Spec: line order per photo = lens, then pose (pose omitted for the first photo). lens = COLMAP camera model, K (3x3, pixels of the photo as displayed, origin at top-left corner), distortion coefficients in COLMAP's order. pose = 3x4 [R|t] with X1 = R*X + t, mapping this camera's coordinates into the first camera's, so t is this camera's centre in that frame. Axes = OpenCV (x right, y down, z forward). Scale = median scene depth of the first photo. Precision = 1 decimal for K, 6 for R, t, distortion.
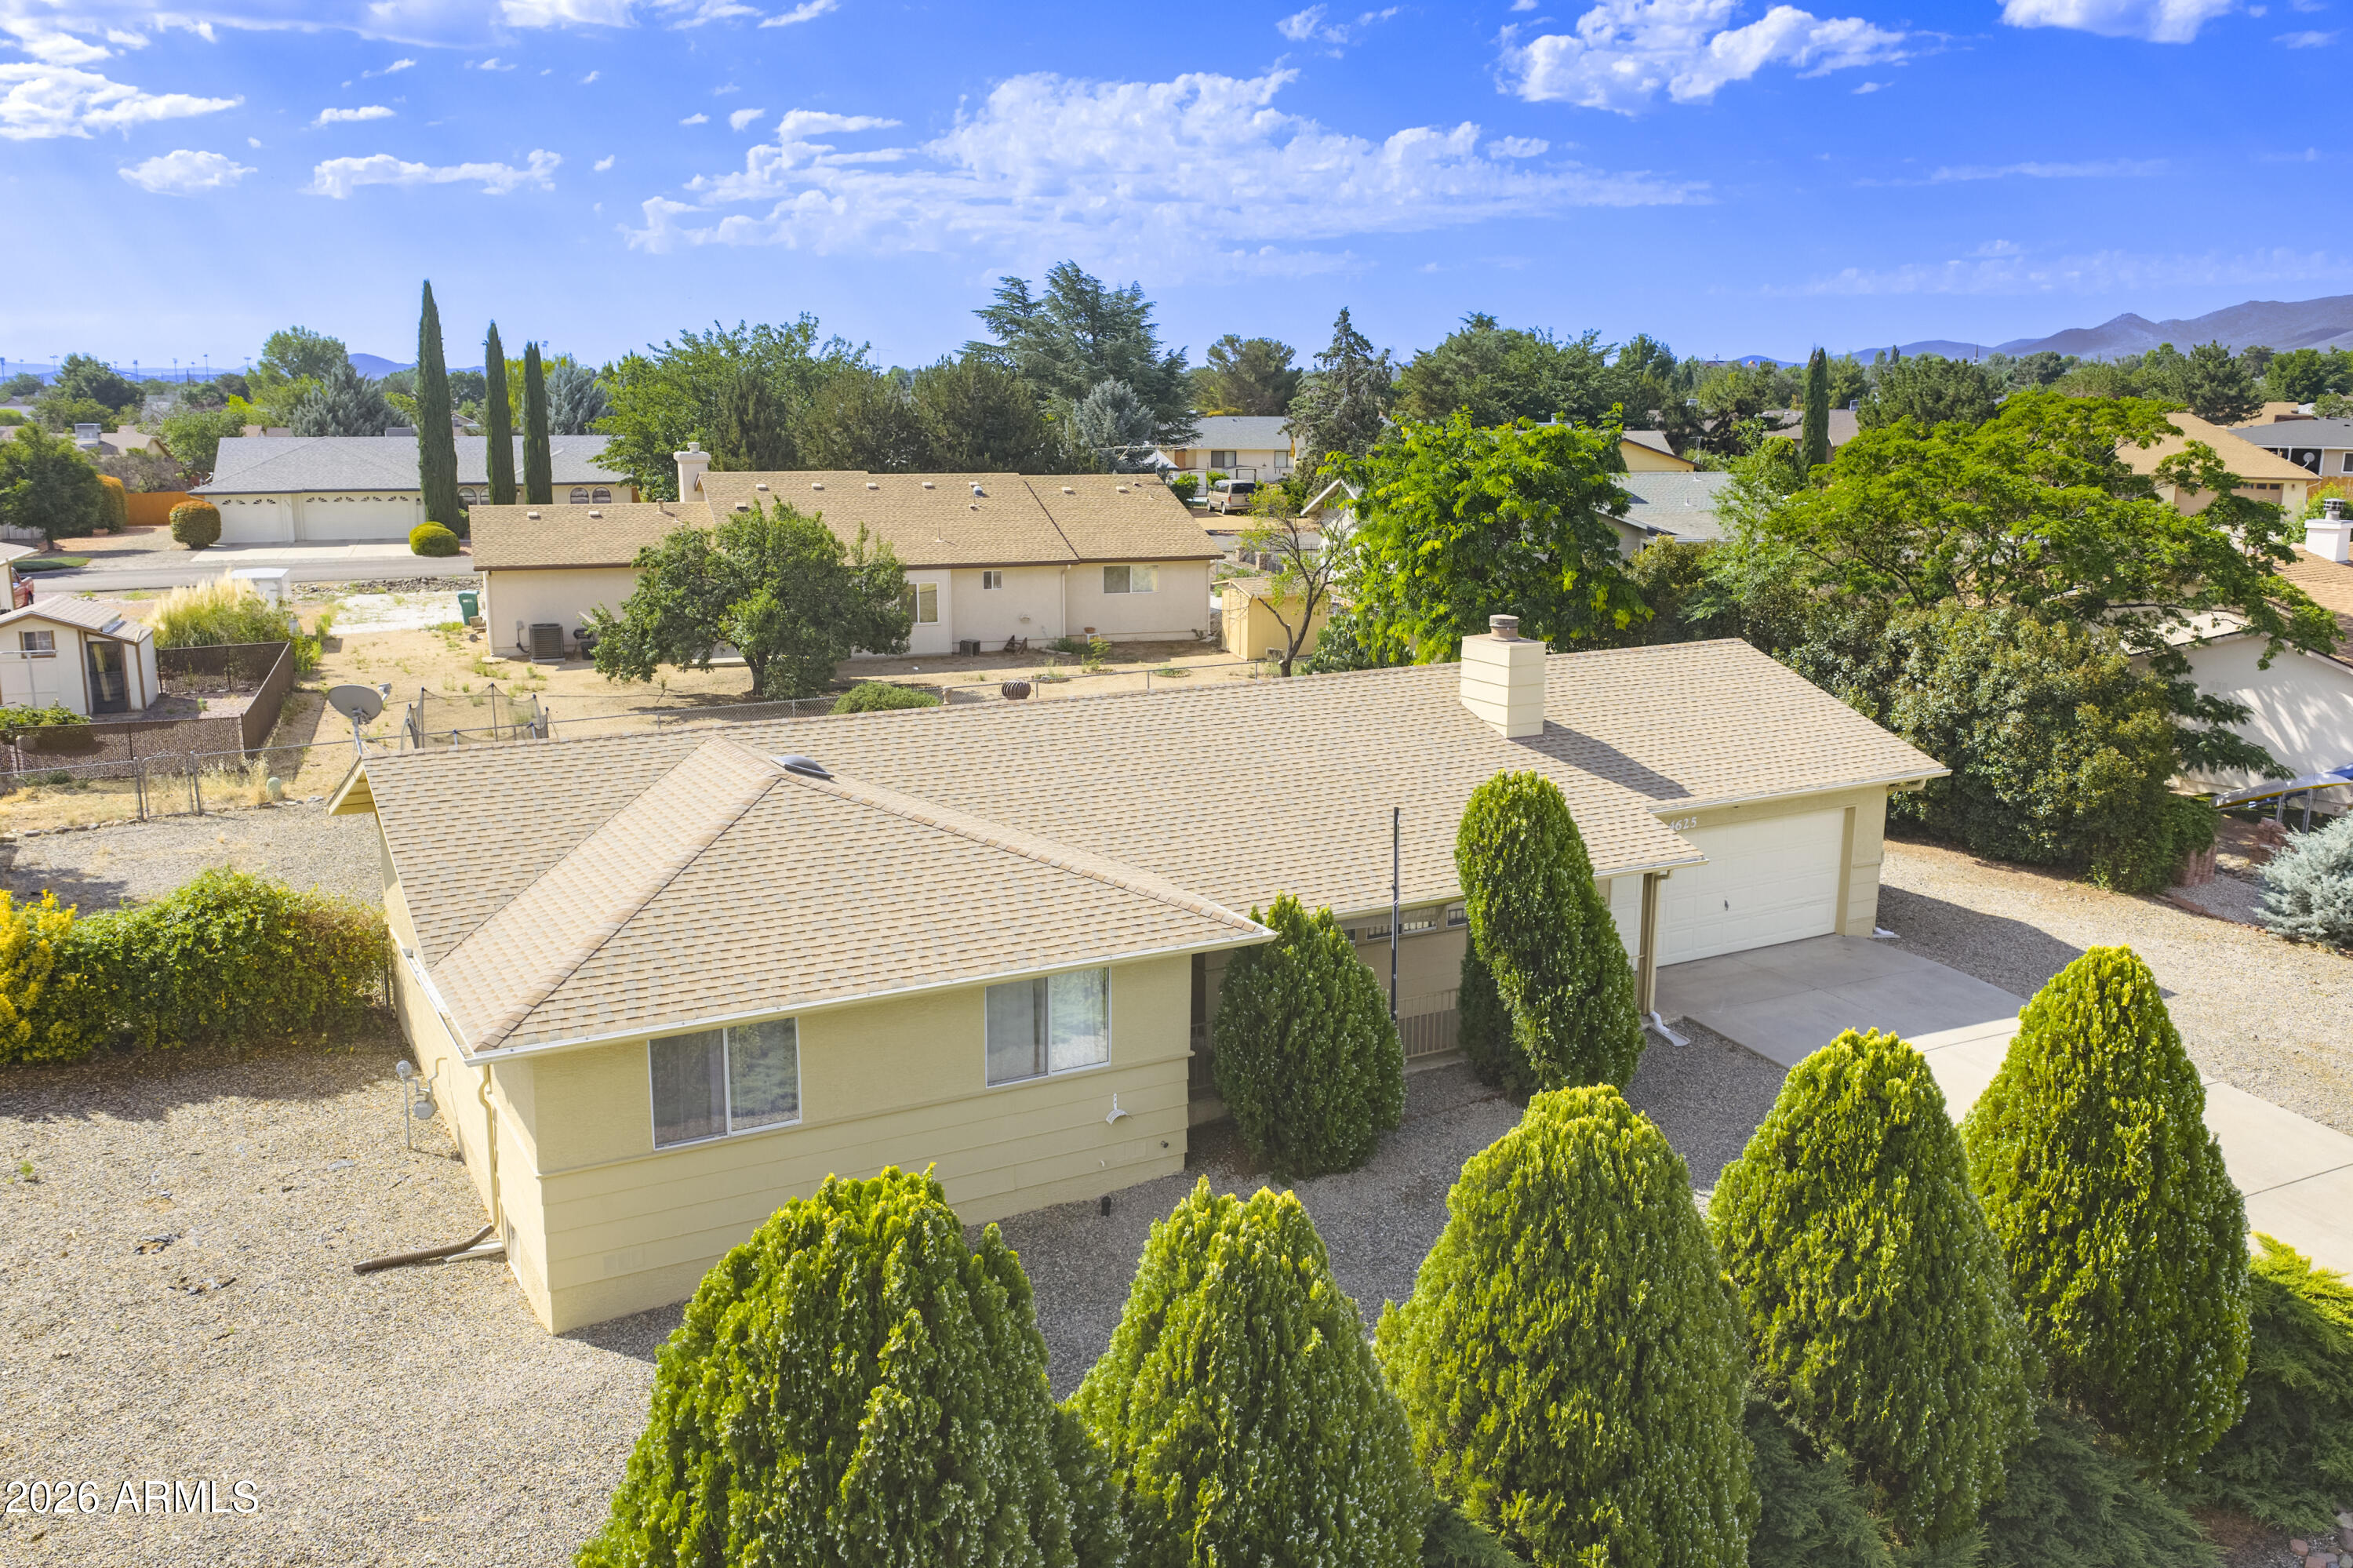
lens RADIAL K [[1939.8, 0, 1179.9], [0, 1939.8, 778.2], [0, 0, 1]] dist [0.027959, -0.059139]
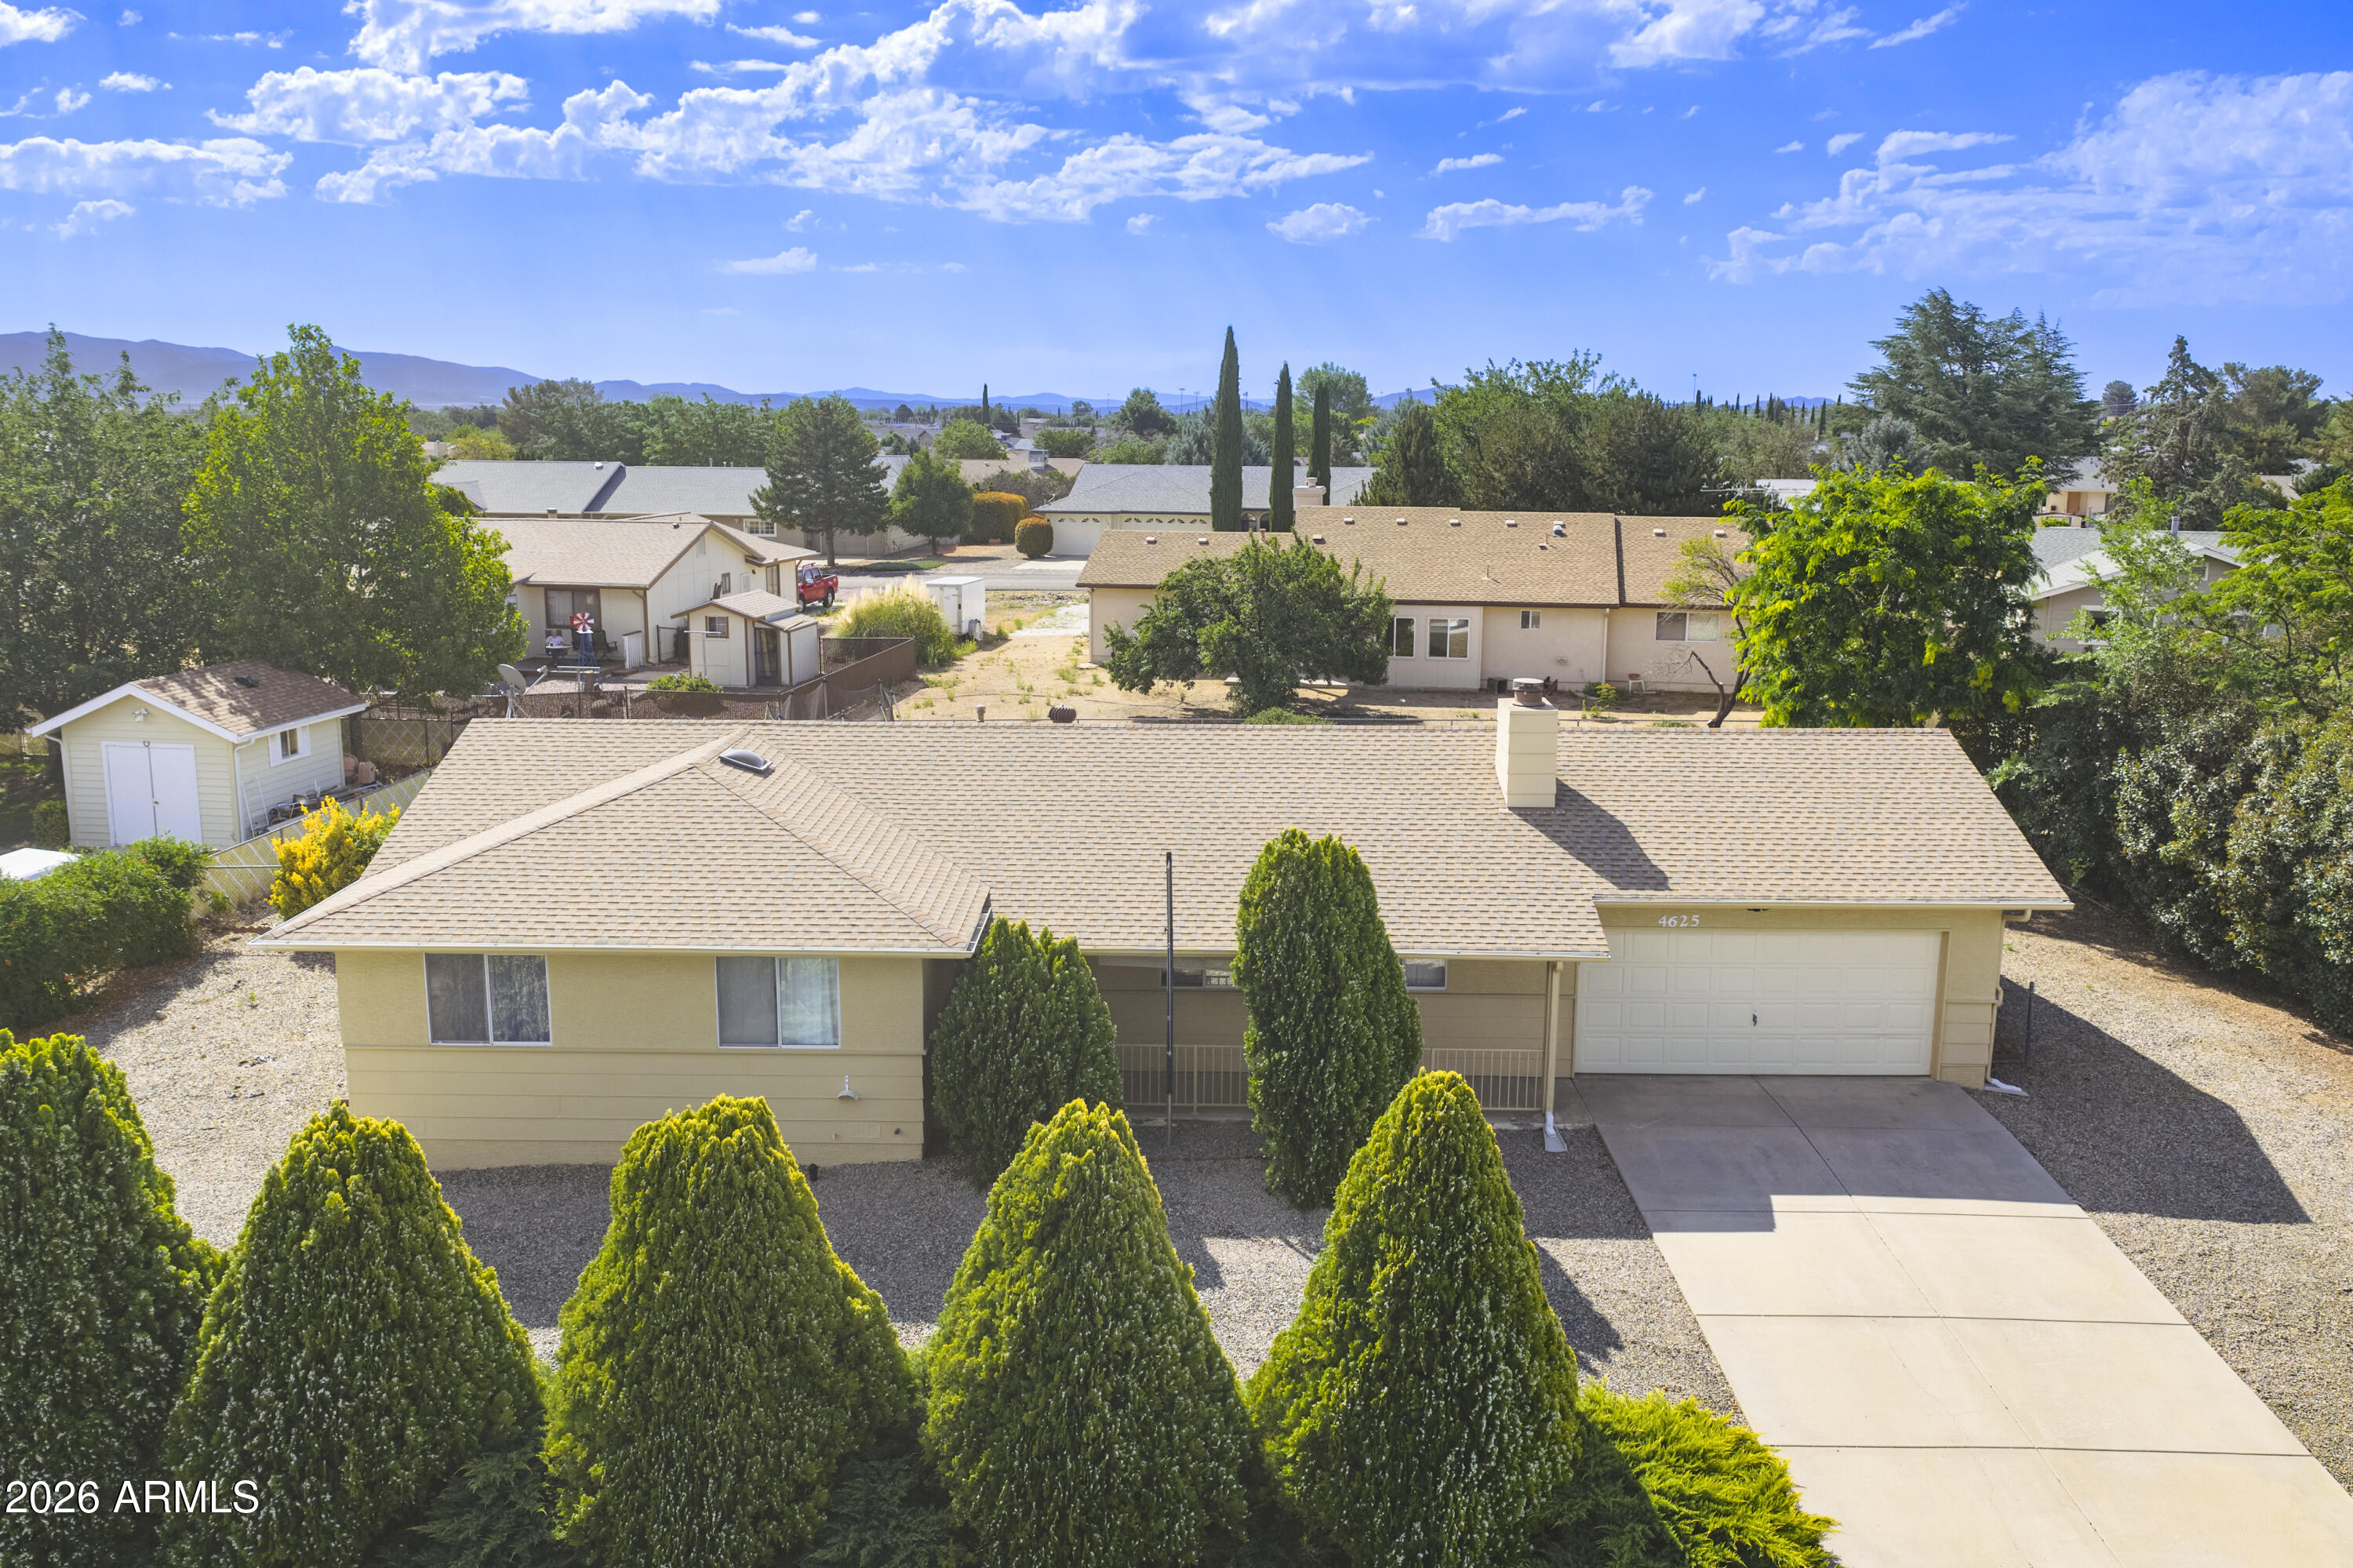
lens RADIAL K [[1947.9, 0, 1176.5], [0, 1947.9, 784.0], [0, 0, 1]] dist [-0.000009, -0.012240]
pose [[0.864063, 0.097086, -0.493932, 0.400592], [-0.103126, 0.994554, 0.015083, -0.023731], [0.492707, 0.037905, 0.869369, 0.070926]]
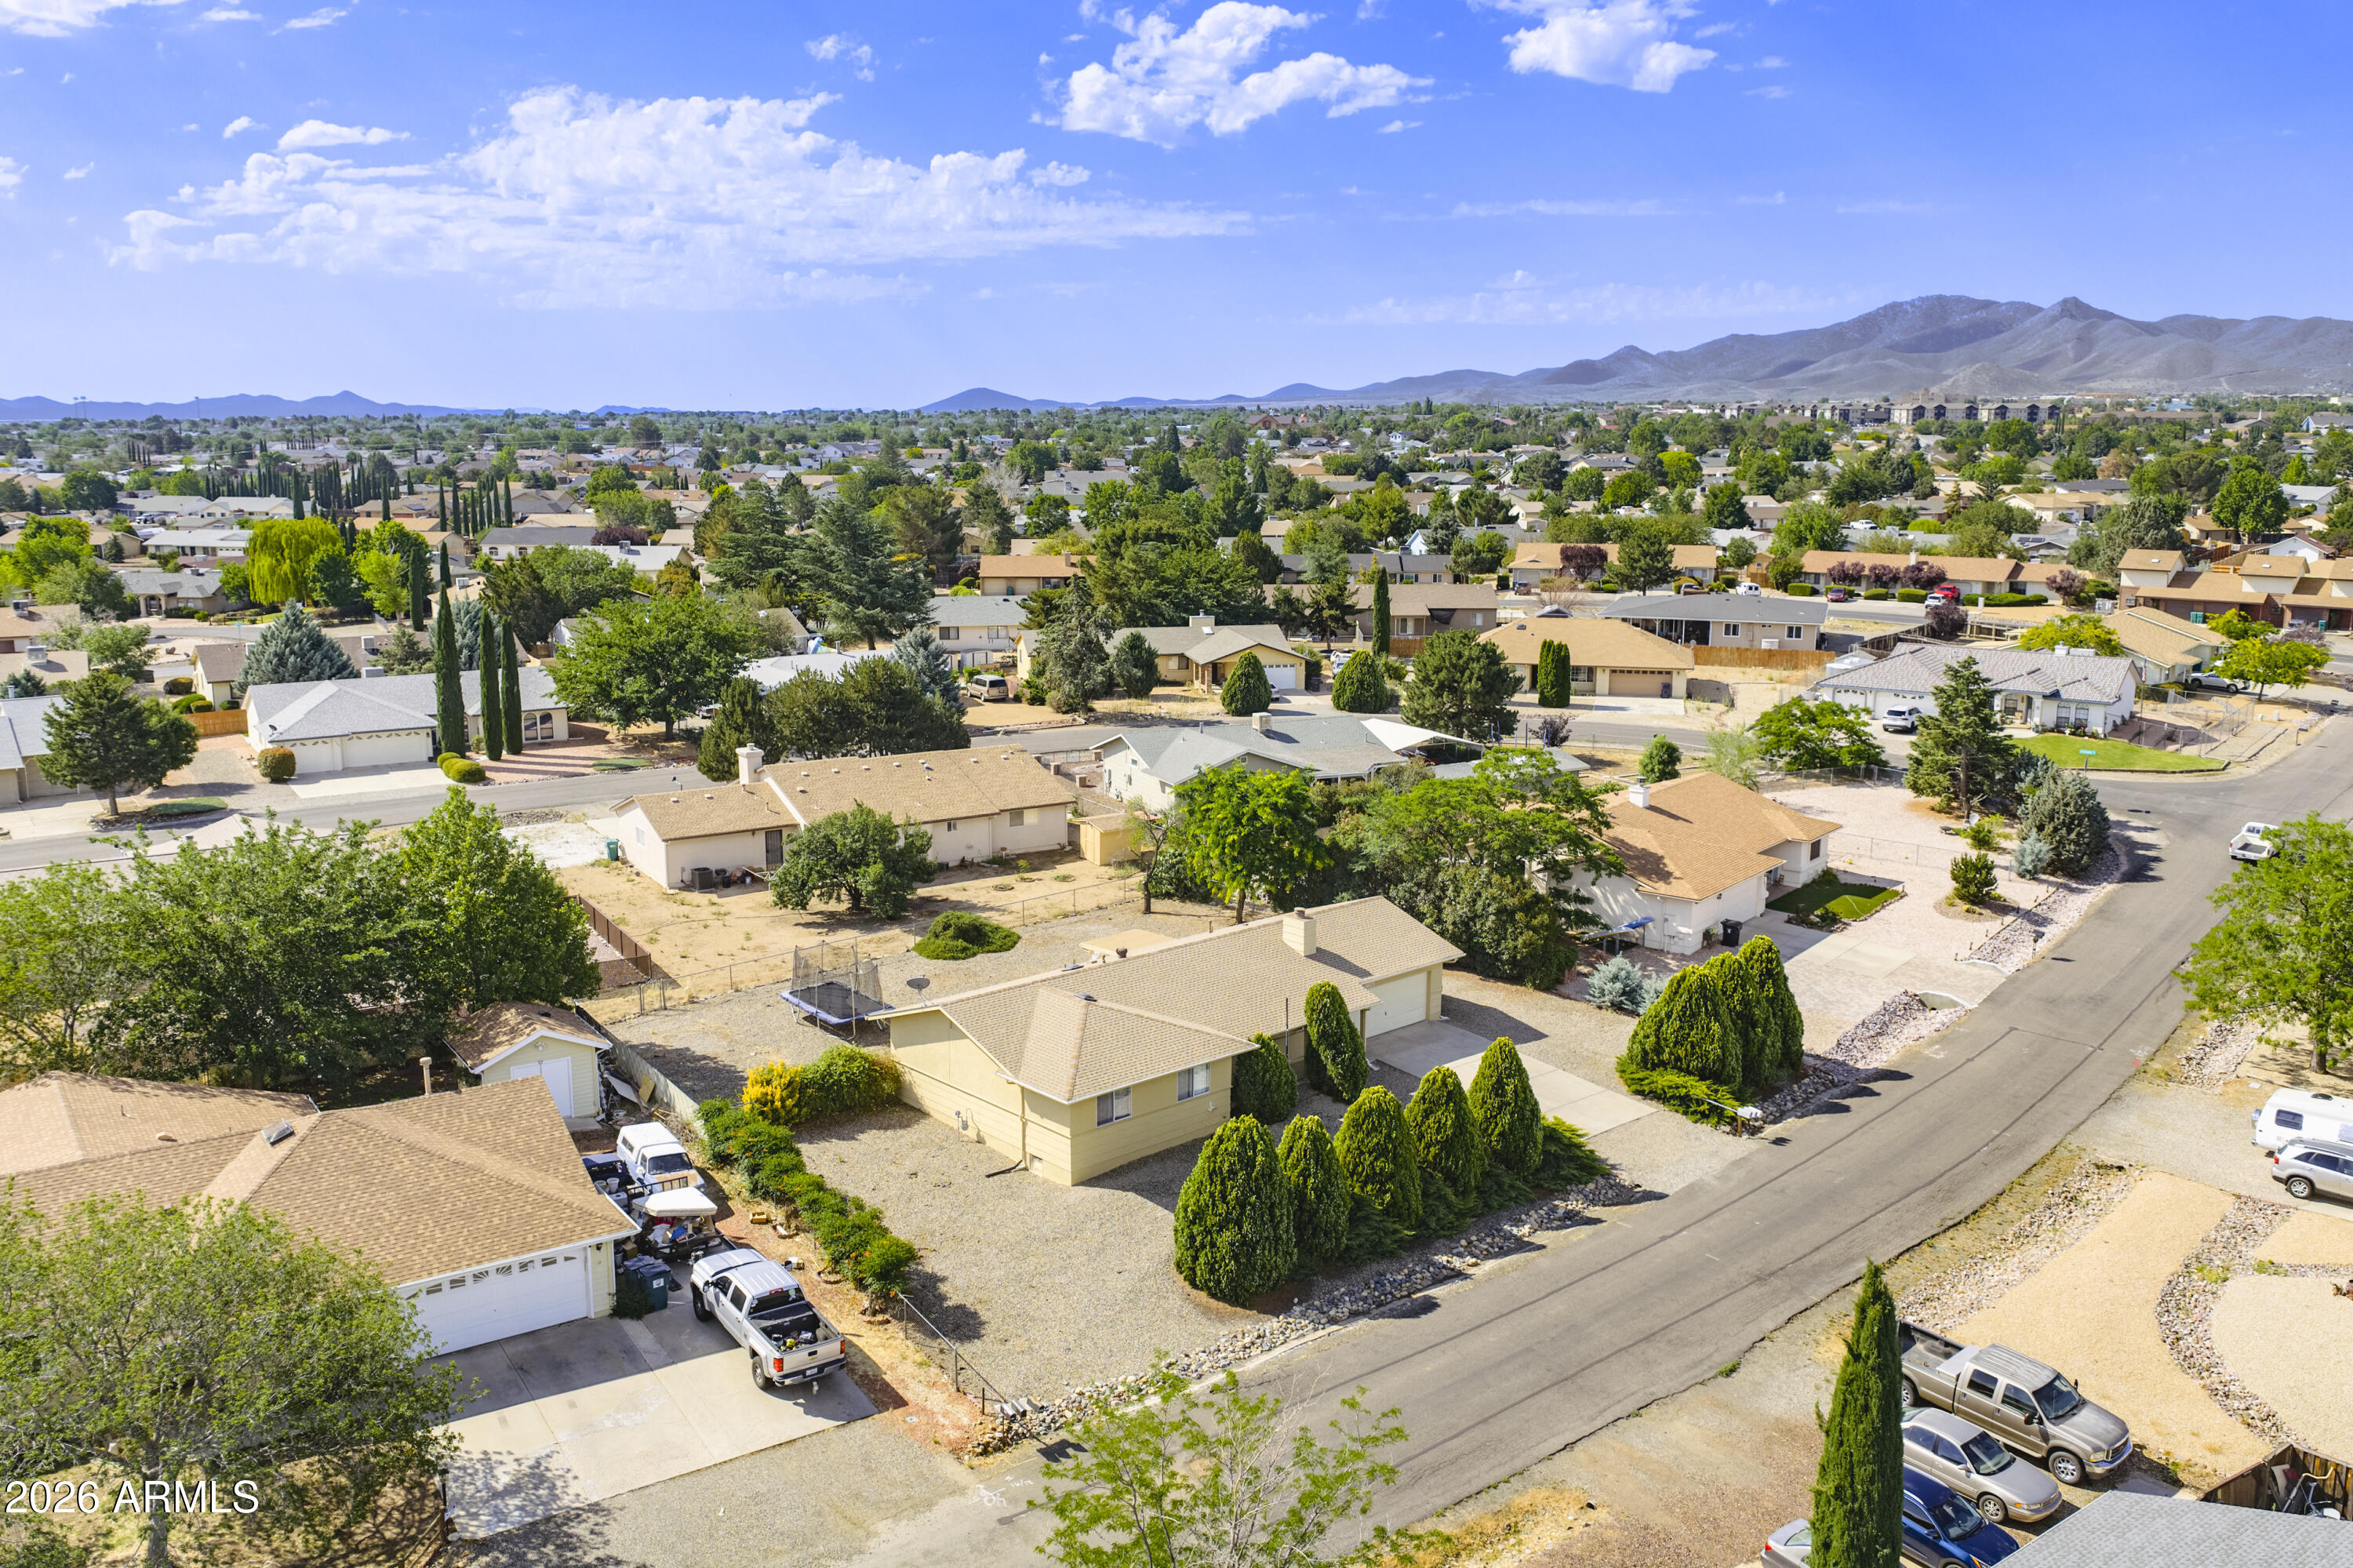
lens RADIAL K [[1939.8, 0, 1179.9], [0, 1939.8, 778.2], [0, 0, 1]] dist [0.027959, -0.059139]
pose [[0.975734, -0.042604, 0.214777, -0.435728], [0.045357, 0.998940, -0.007907, -0.197776], [-0.214212, 0.017456, 0.976631, -1.212811]]
